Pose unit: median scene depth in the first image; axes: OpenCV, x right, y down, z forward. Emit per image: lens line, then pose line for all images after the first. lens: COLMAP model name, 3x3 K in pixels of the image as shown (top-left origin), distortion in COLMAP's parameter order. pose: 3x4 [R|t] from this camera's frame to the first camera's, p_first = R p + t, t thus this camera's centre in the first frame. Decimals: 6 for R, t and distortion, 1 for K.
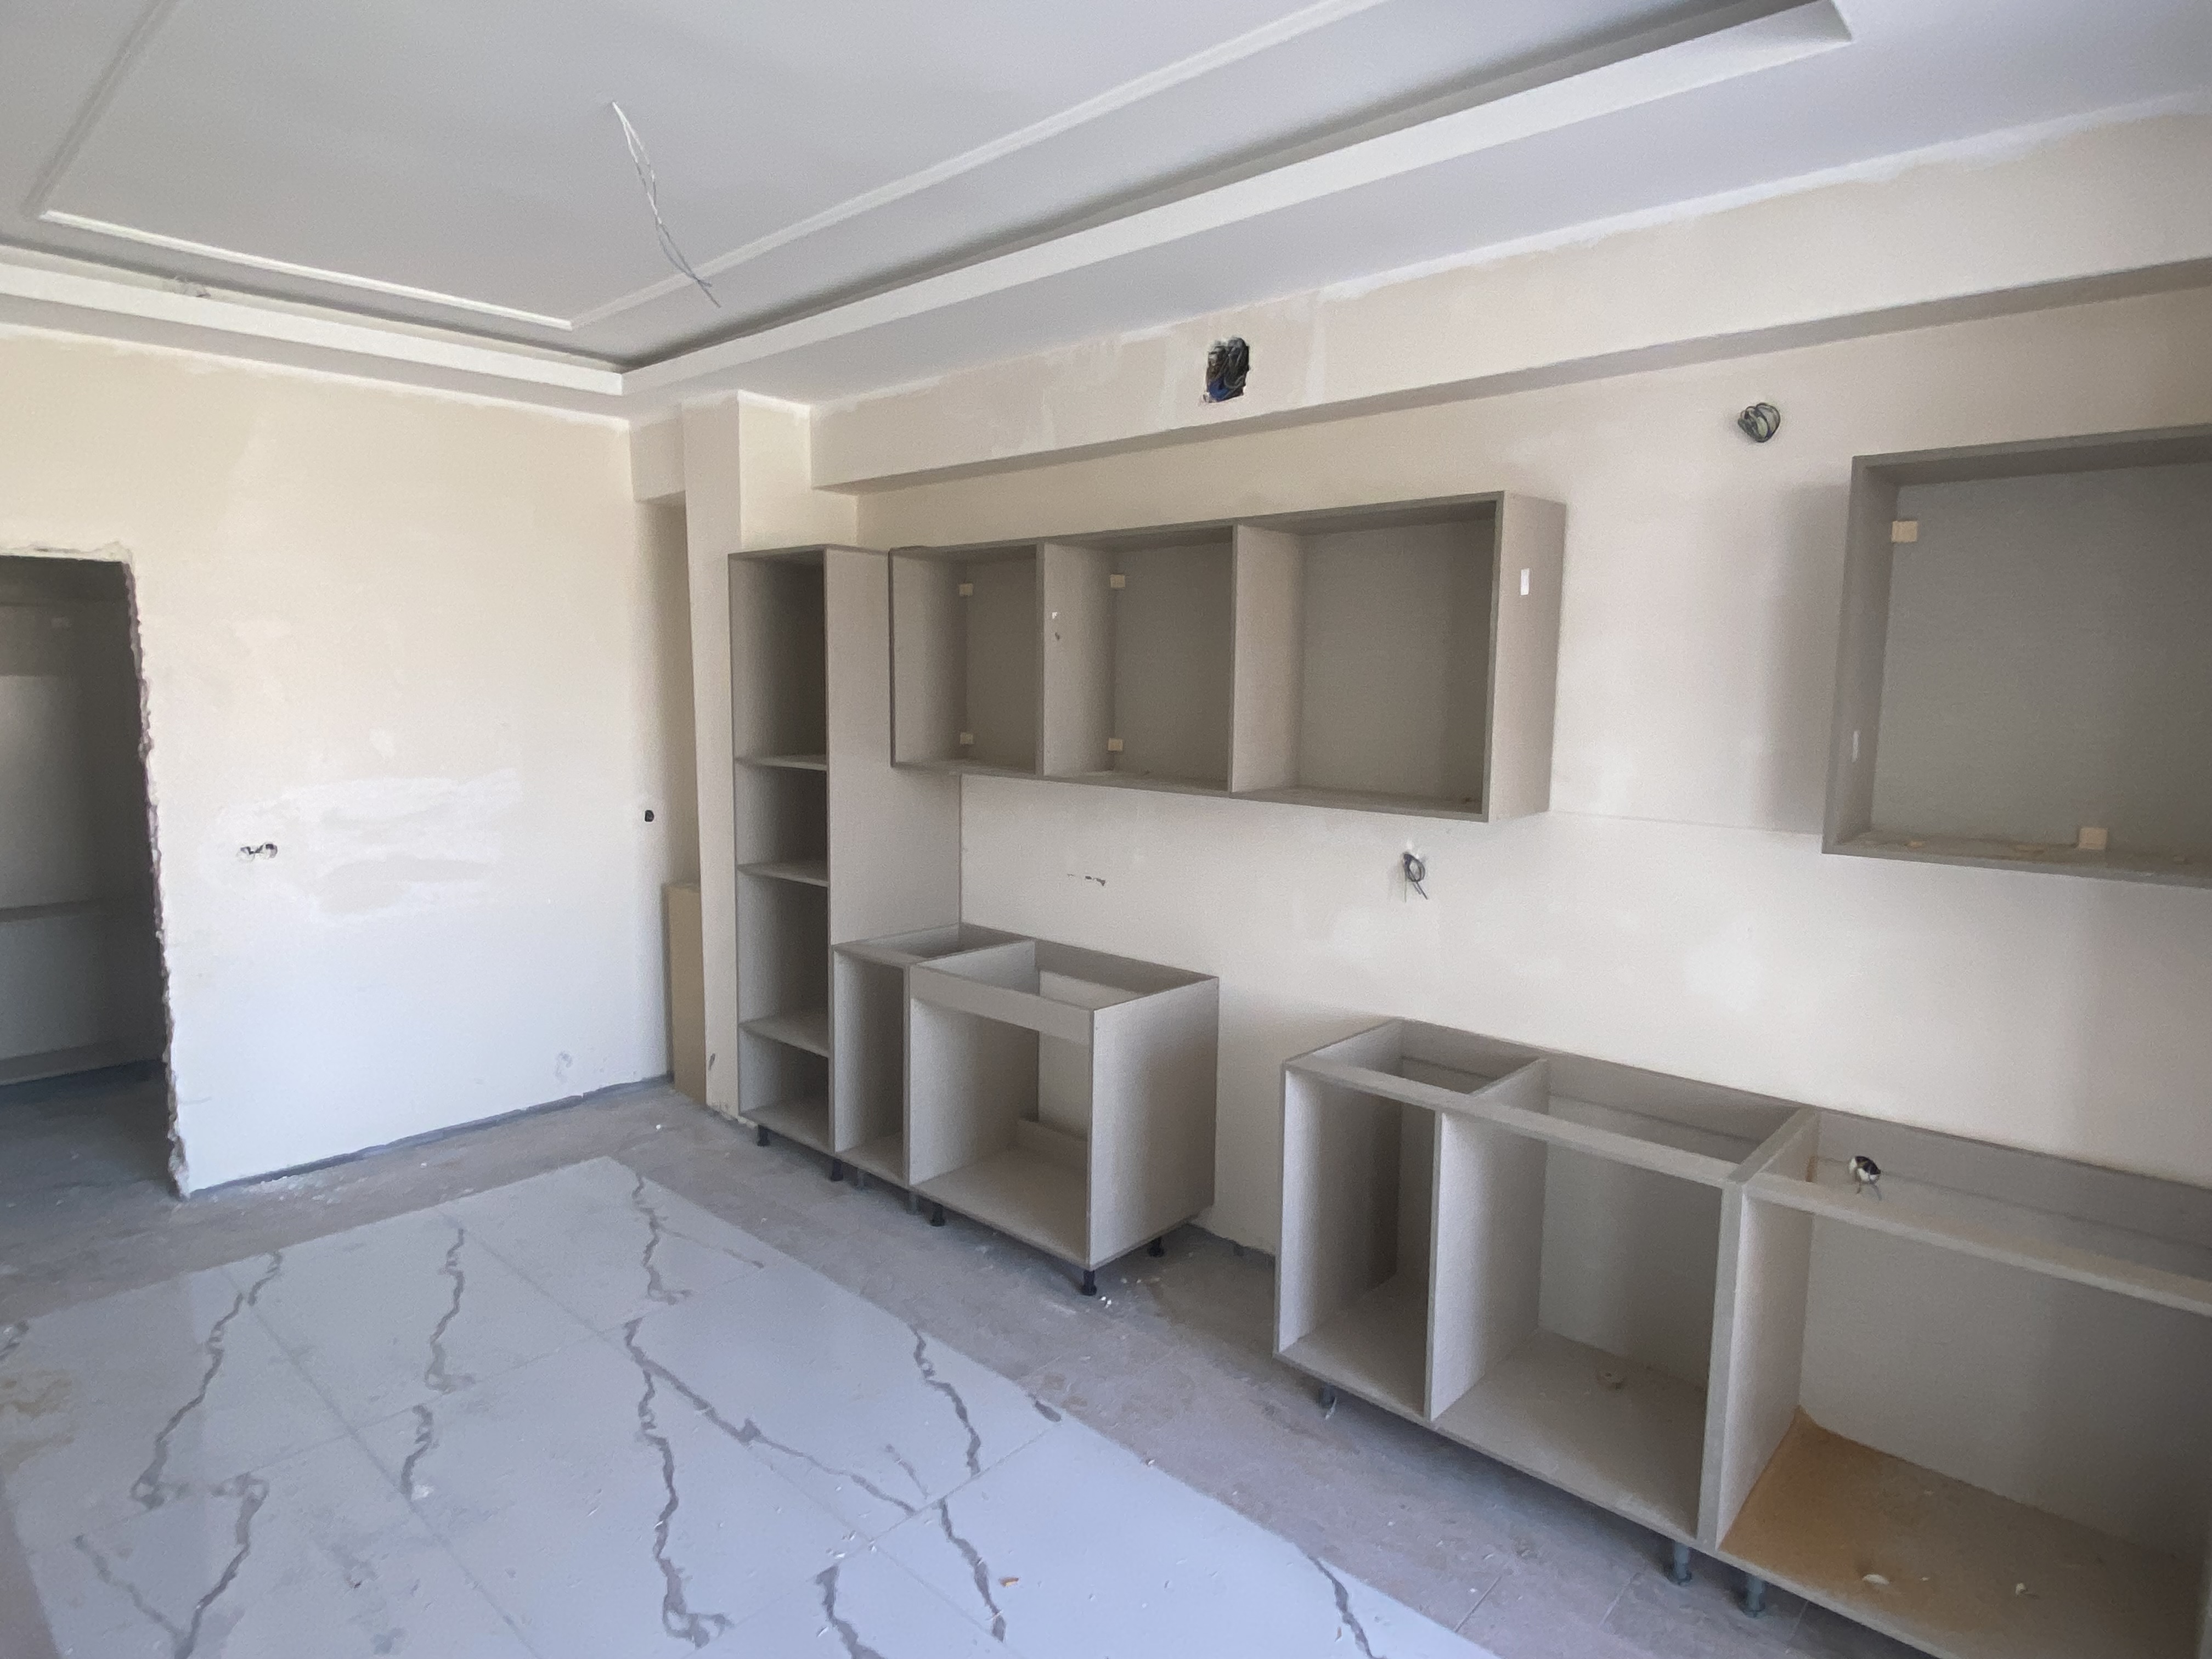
lens RADIAL K [[1215.0, 0, 1119.4], [0, 1215.0, 815.8], [0, 0, 1]] dist [0.044663, -0.047628]
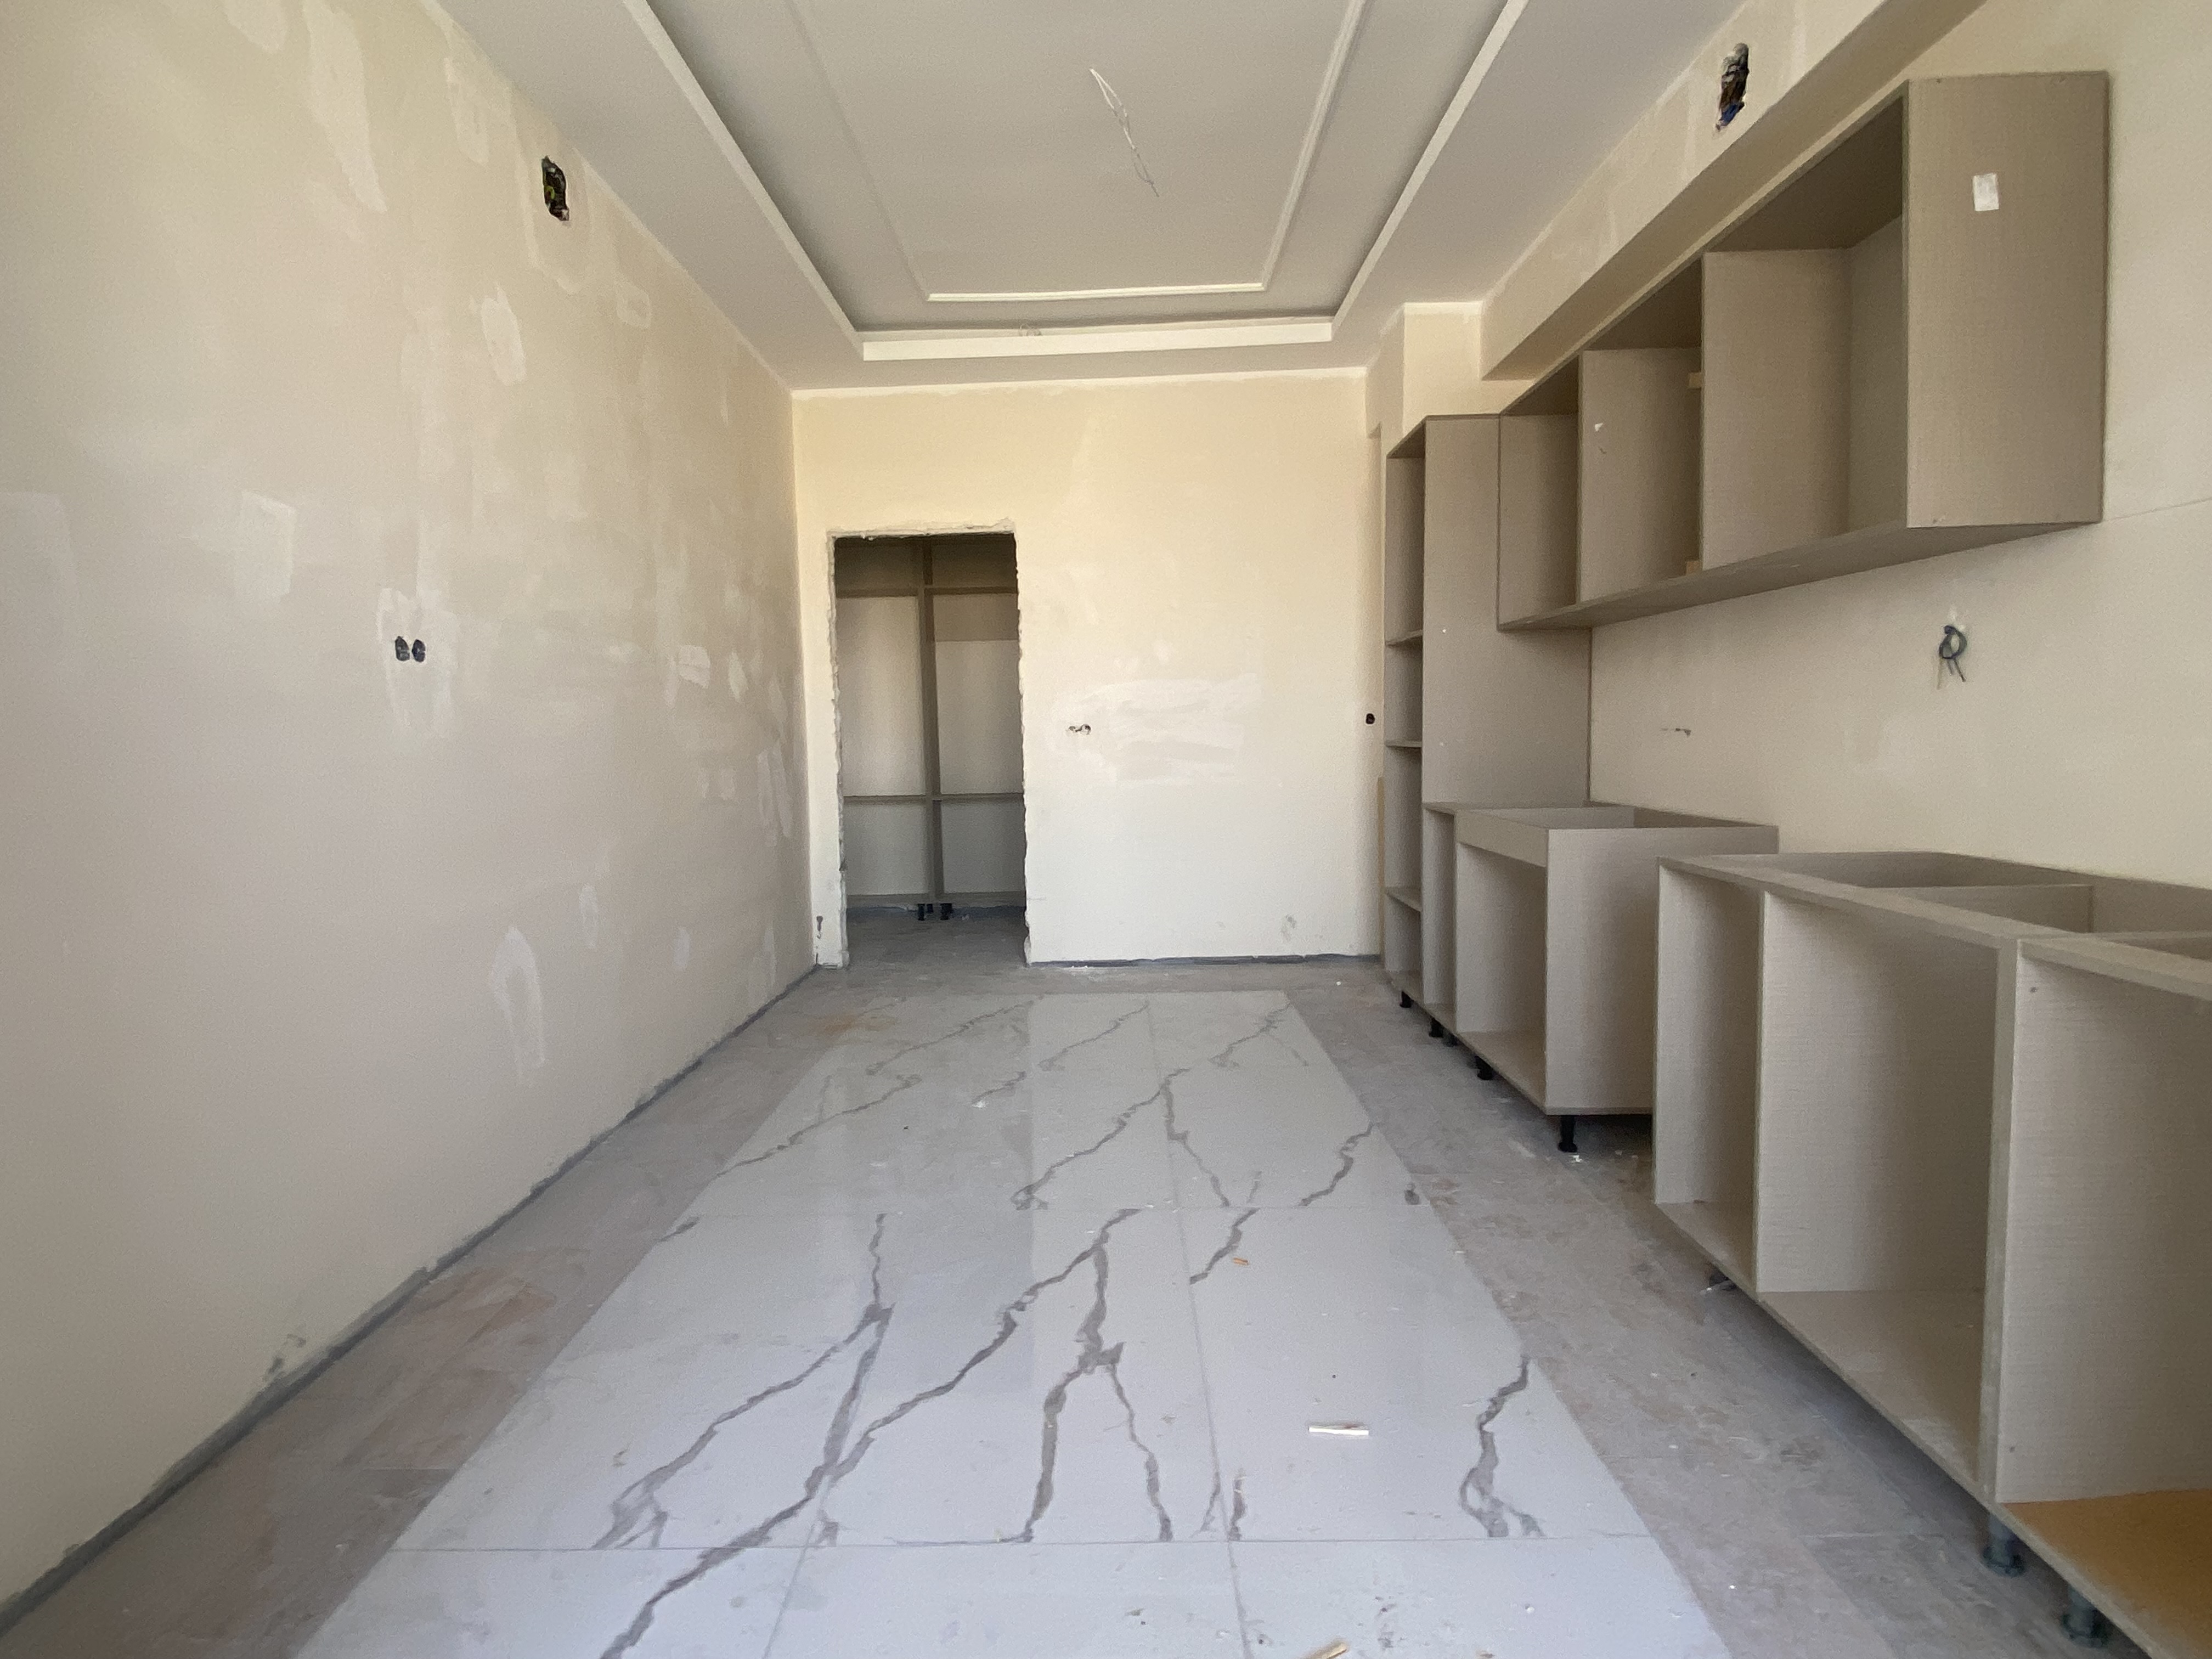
lens RADIAL K [[1215.0, 0, 1105.8], [0, 1215.0, 820.0], [0, 0, 1]] dist [0.044663, -0.047628]
pose [[0.662131, 0.025375, -0.748958, 0.449259], [-0.048821, 0.998764, -0.009323, 0.176672], [0.747796, 0.042738, 0.662552, 0.124784]]
